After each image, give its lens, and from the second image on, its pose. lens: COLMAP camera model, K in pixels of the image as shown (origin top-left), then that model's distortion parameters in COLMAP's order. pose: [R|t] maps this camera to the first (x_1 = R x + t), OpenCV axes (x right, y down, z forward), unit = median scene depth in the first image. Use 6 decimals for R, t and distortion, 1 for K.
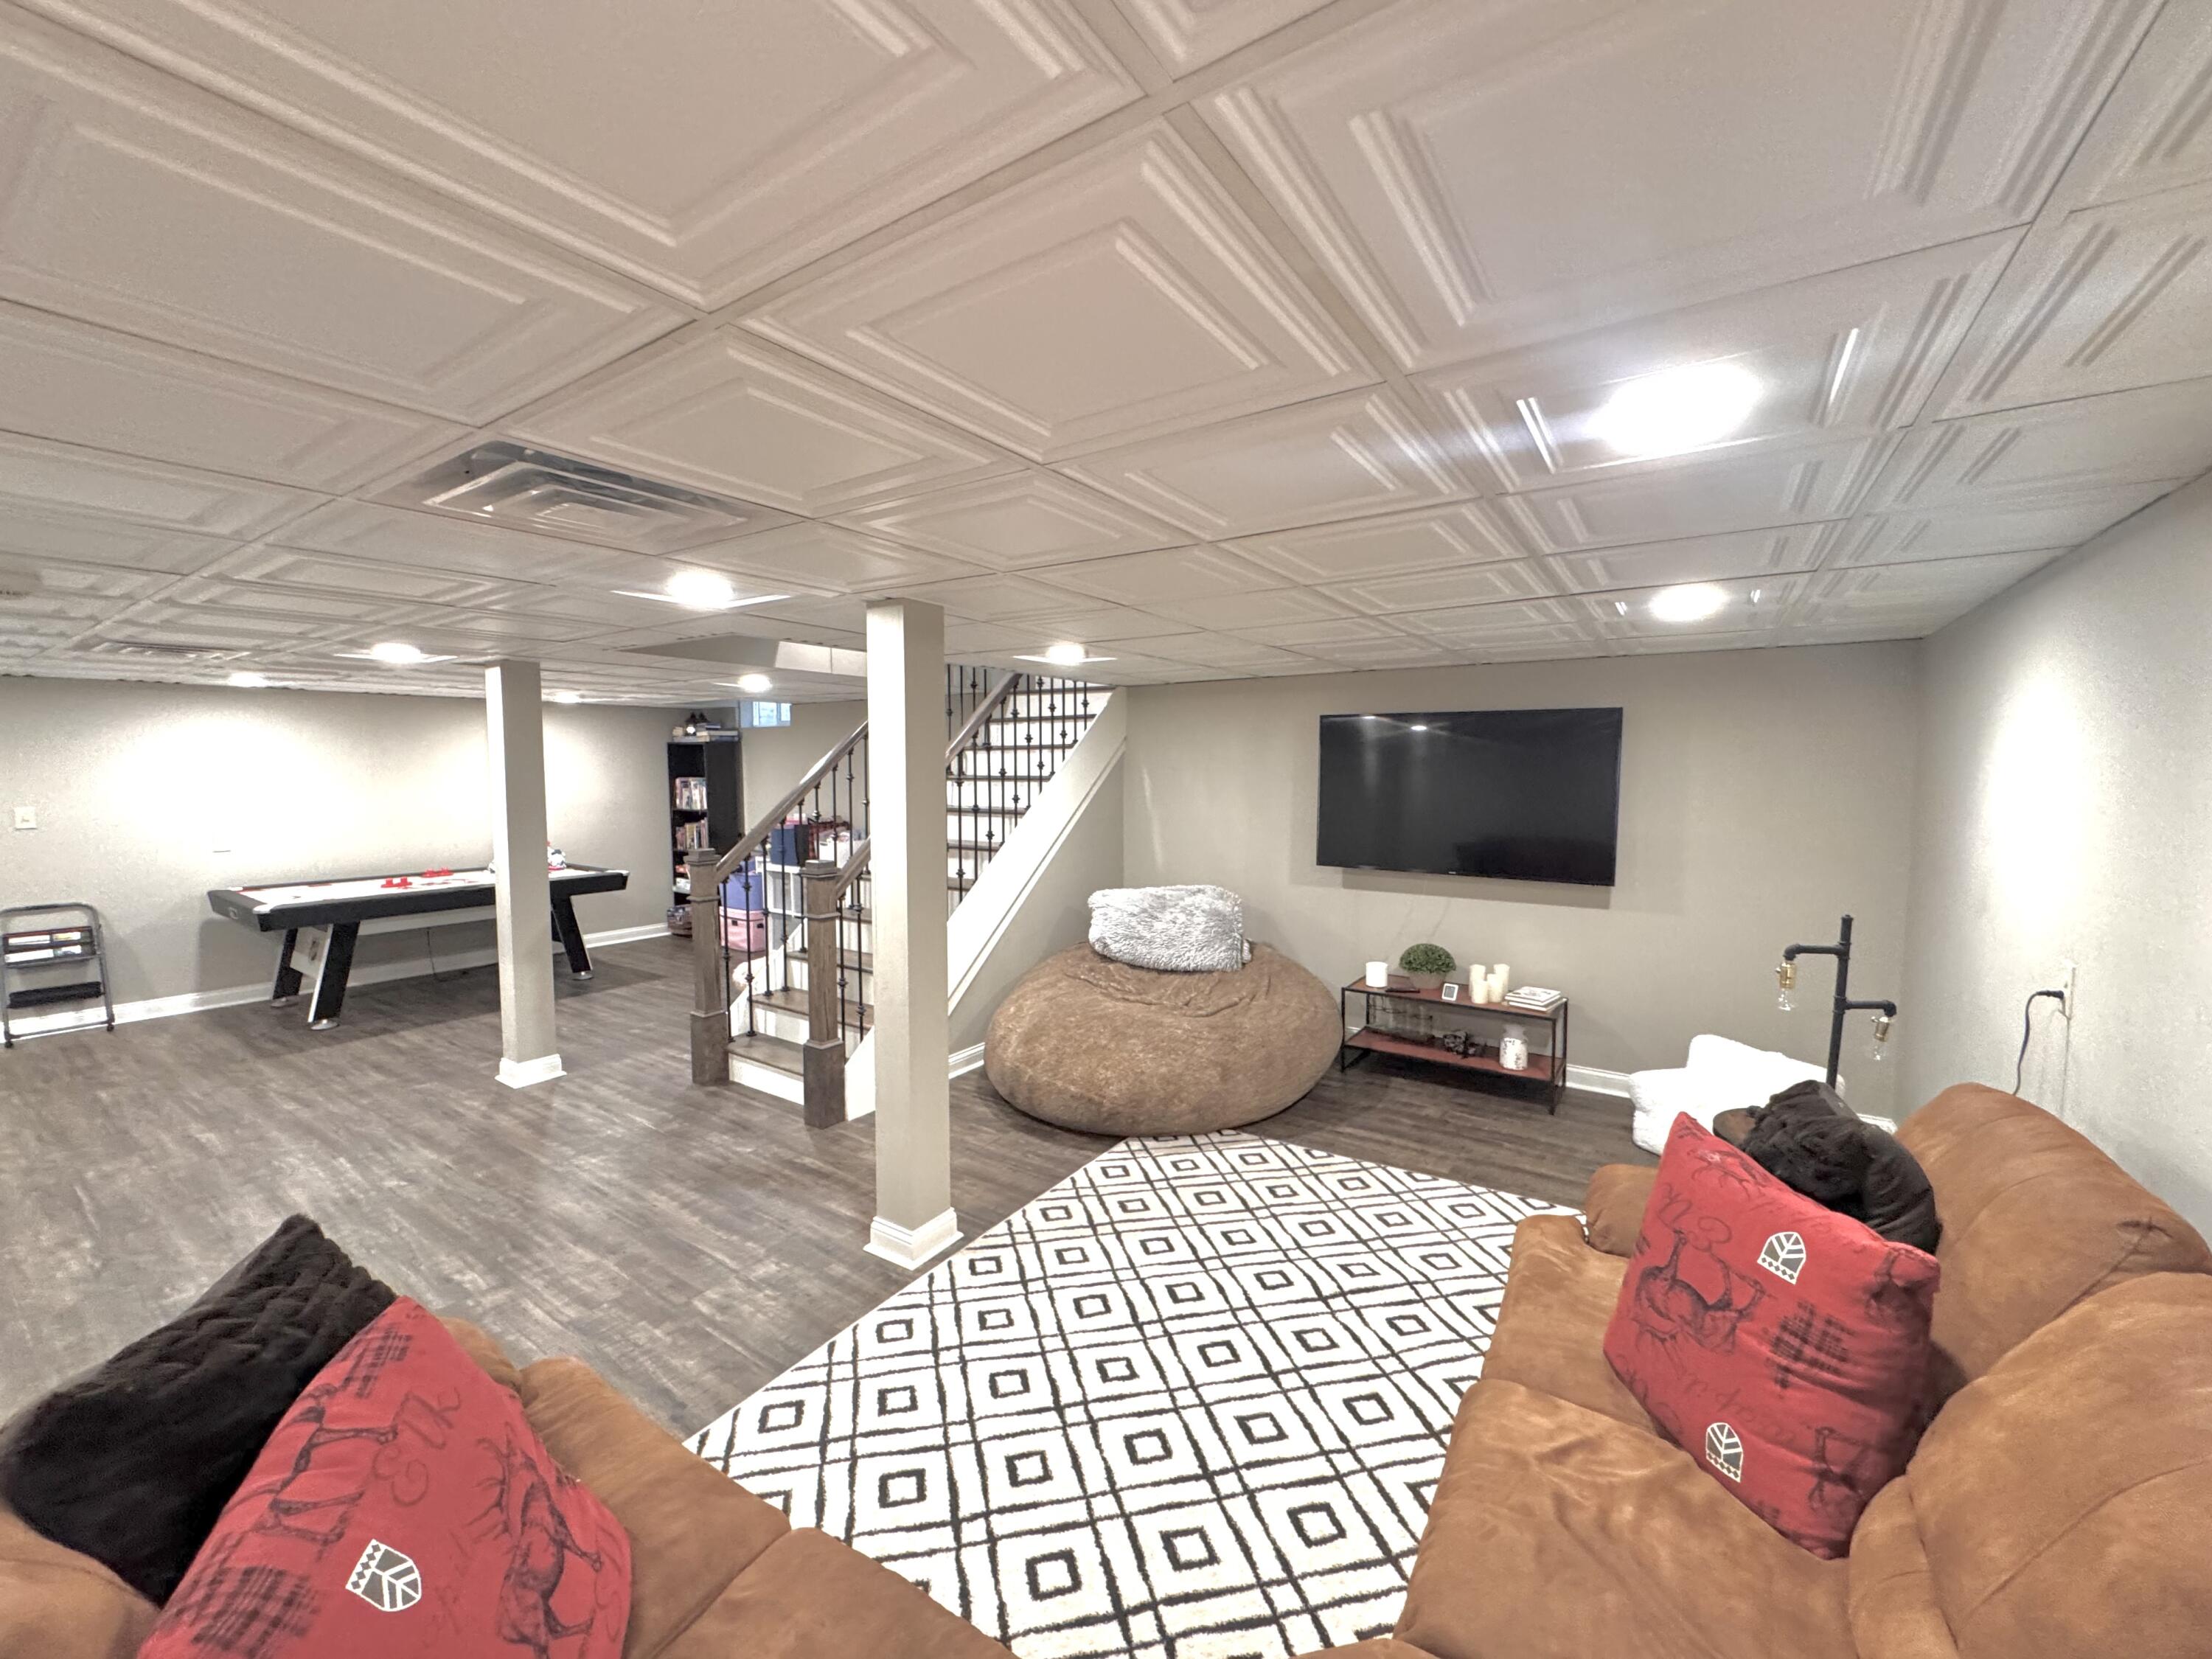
lens RADIAL K [[877.9, 0, 1111.5], [0, 877.9, 847.2], [0, 0, 1]] dist [-0.002691, -0.000043]
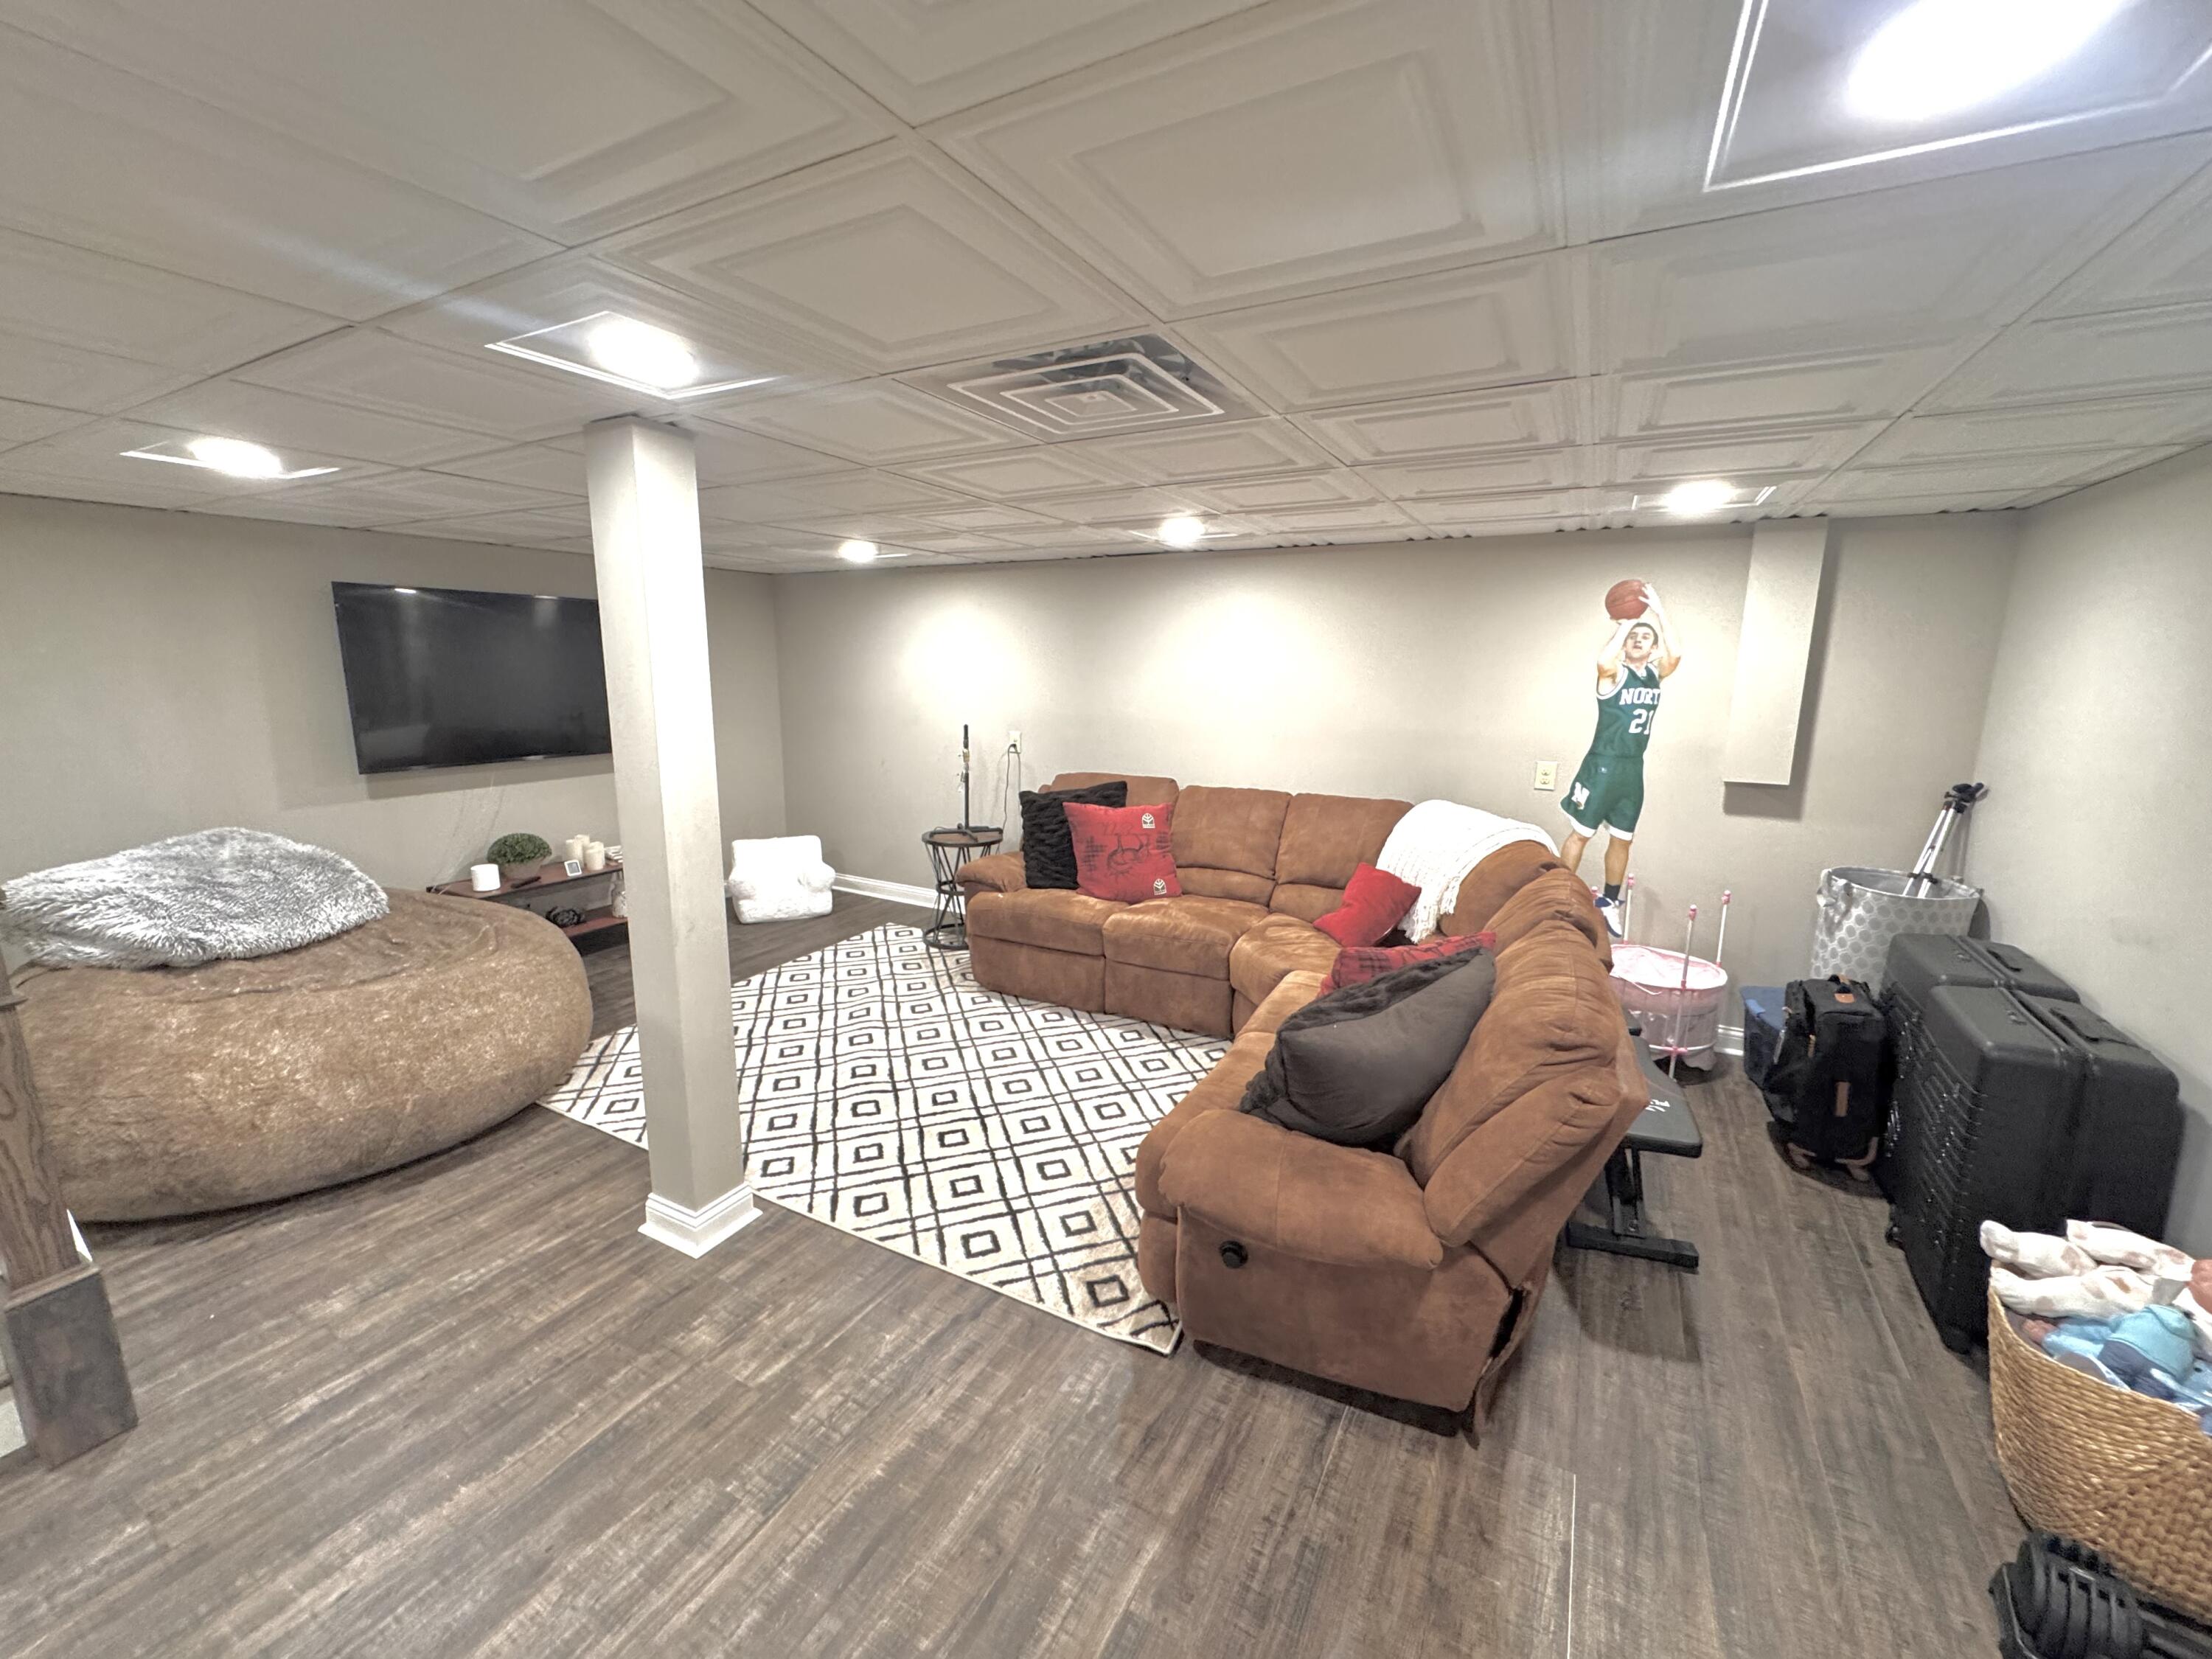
lens RADIAL K [[877.9, 0, 1117.7], [0, 877.9, 820.9], [0, 0, 1]] dist [-0.002691, -0.000043]
pose [[-0.097149, -0.181168, 0.978642, -1.251752], [0.090449, 0.977617, 0.189957, -0.054153], [-0.991151, 0.106971, -0.078588, 0.786746]]
